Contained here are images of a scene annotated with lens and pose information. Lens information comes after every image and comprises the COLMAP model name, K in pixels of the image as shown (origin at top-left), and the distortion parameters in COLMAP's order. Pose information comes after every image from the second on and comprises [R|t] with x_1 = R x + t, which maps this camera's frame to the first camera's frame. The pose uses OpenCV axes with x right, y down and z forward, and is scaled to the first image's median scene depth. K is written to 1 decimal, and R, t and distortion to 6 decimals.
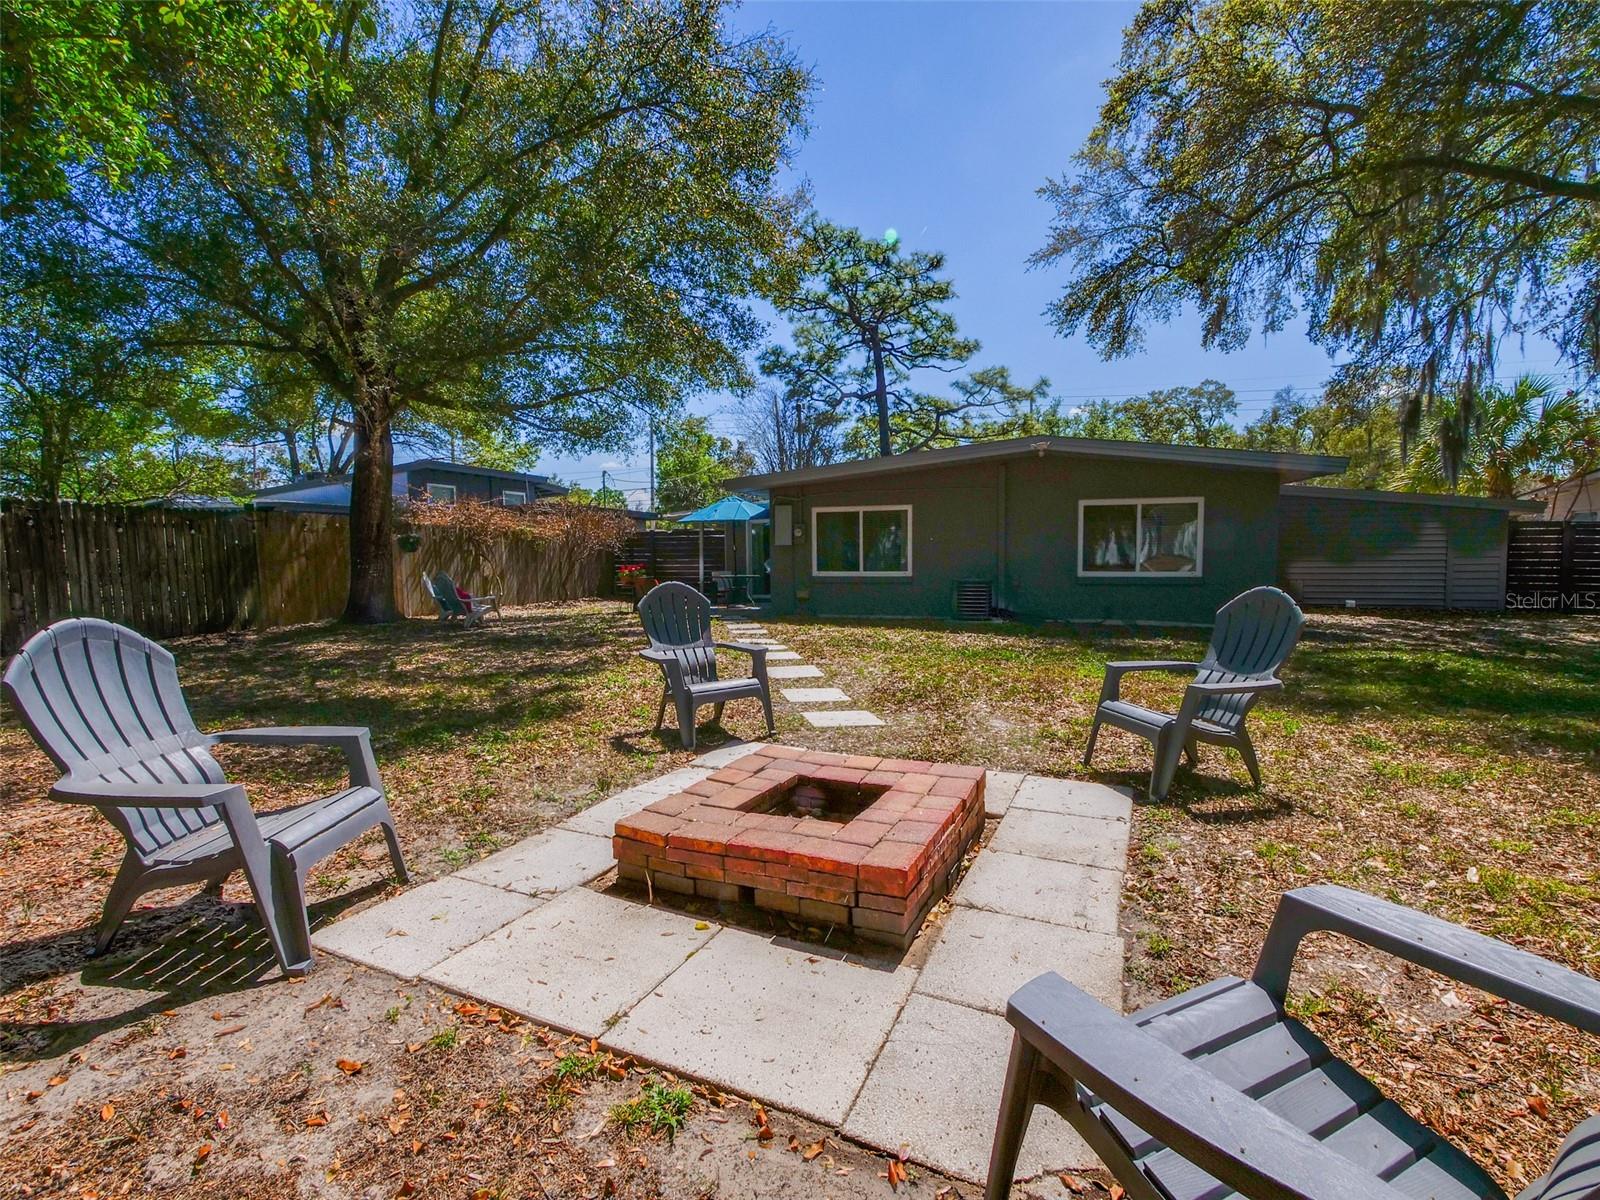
lens RADIAL K [[705.4, 0, 800.0], [0, 705.4, 600.0], [0, 0, 1]] dist [-0.000877, -0.000037]
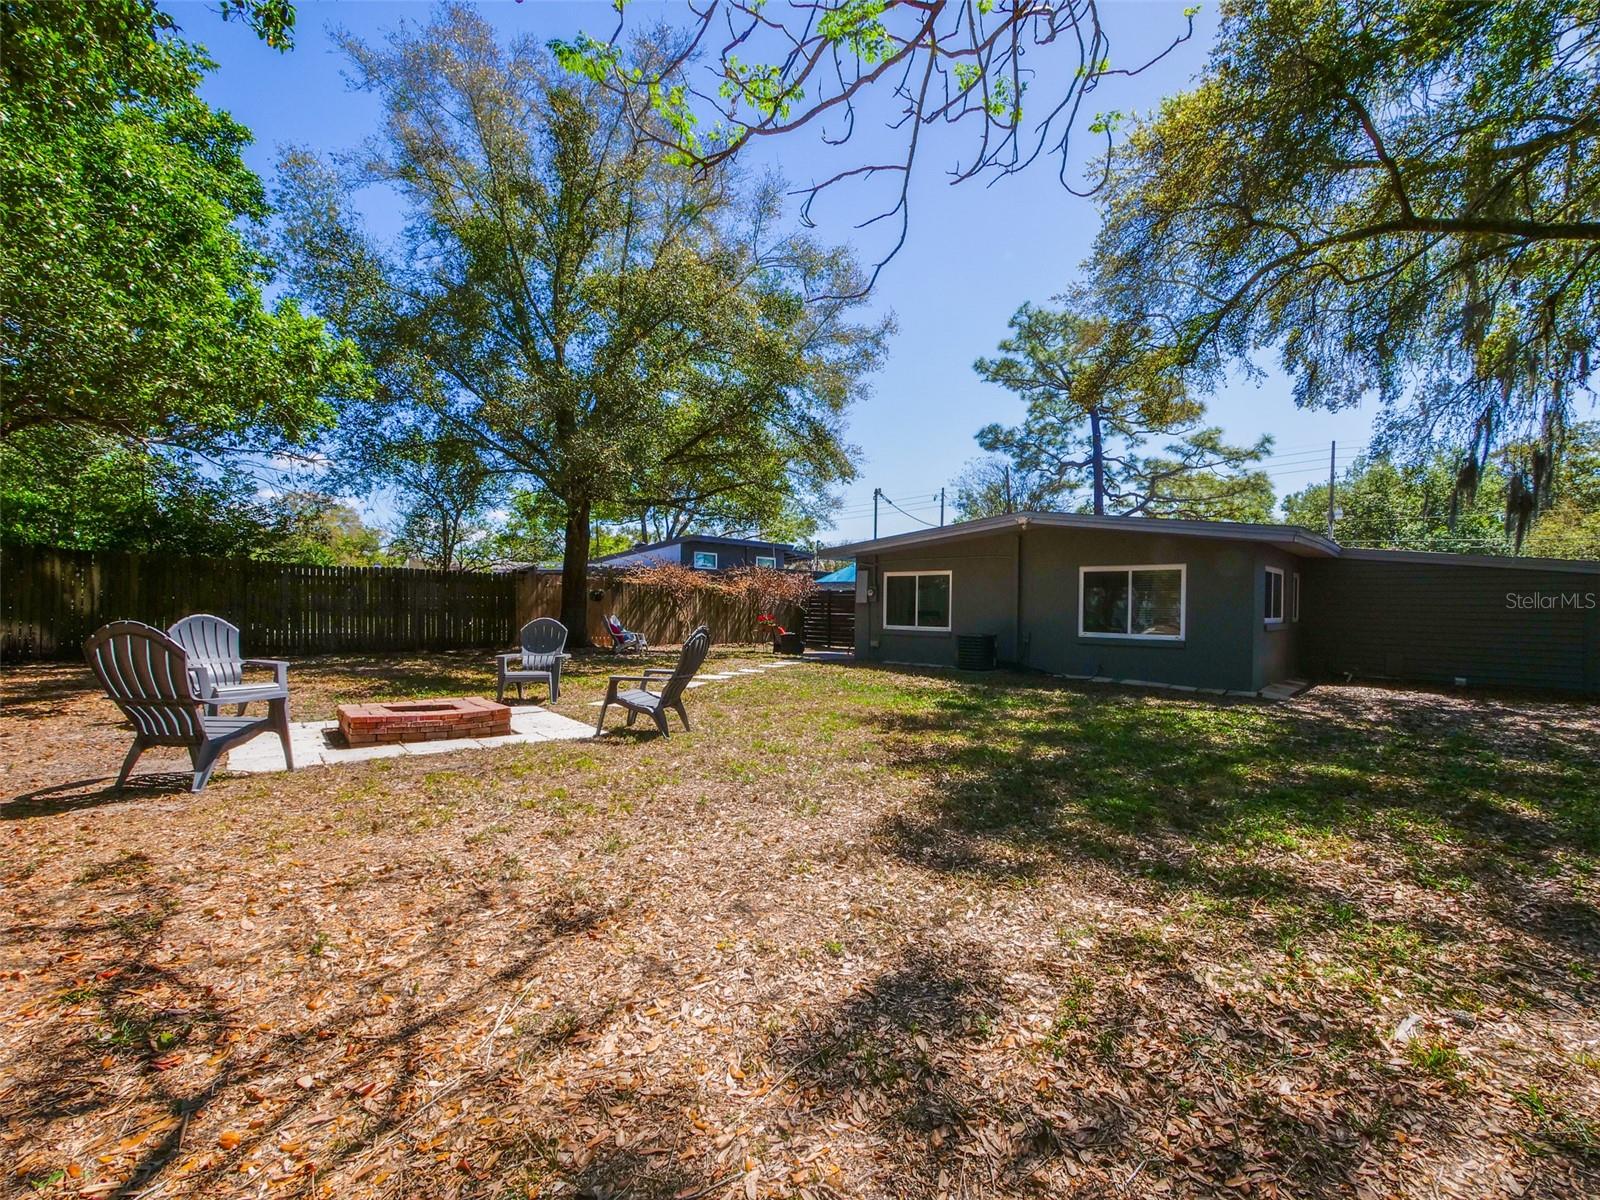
lens RADIAL K [[639.6, 0, 800.0], [0, 639.6, 600.0], [0, 0, 1]] dist [0.000352, 0.000039]
pose [[0.924523, 0.018689, -0.380667, 0.223132], [-0.049668, 0.996187, -0.071719, 0.001572], [0.377875, 0.085213, 0.921927, -0.045694]]
